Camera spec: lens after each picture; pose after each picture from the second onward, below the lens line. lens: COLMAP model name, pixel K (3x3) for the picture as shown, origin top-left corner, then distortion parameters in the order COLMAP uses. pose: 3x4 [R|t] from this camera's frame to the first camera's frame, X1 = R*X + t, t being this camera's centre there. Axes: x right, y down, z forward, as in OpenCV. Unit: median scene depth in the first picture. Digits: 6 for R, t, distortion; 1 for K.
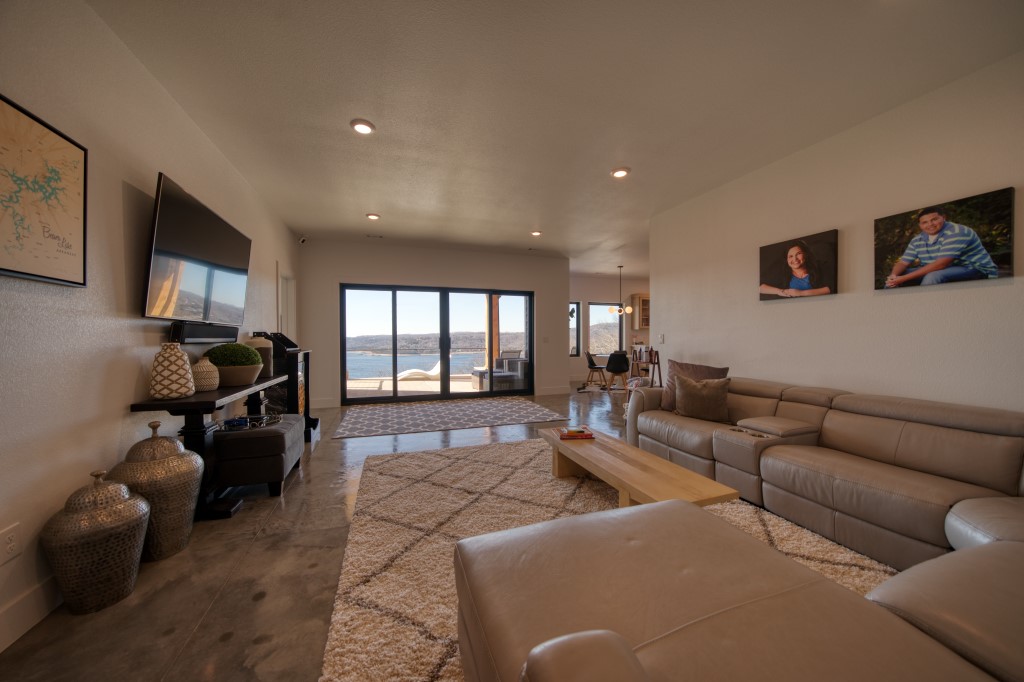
lens RADIAL K [[348.6, 0, 506.8], [0, 348.6, 341.6], [0, 0, 1]] dist [-0.017870, 0.000106]
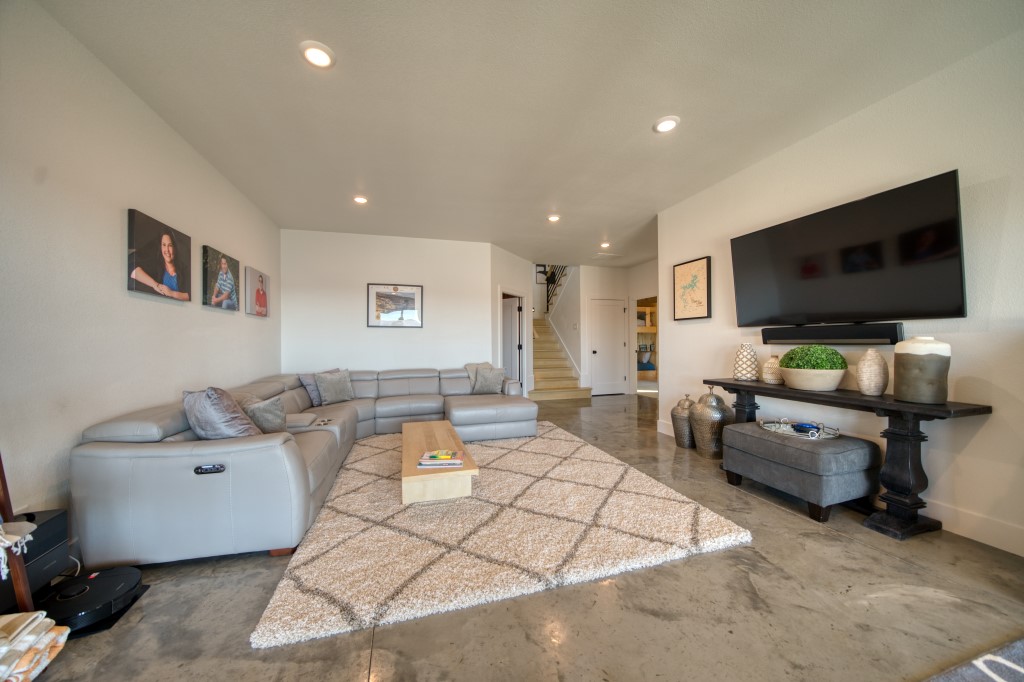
lens RADIAL K [[348.6, 0, 506.8], [0, 348.6, 341.6], [0, 0, 1]] dist [-0.017870, 0.000106]
pose [[-0.999235, 0.010747, 0.037605, 0.000707], [0.011043, 0.999910, 0.007664, -0.007309], [-0.037519, 0.008073, -0.999263, 0.674679]]
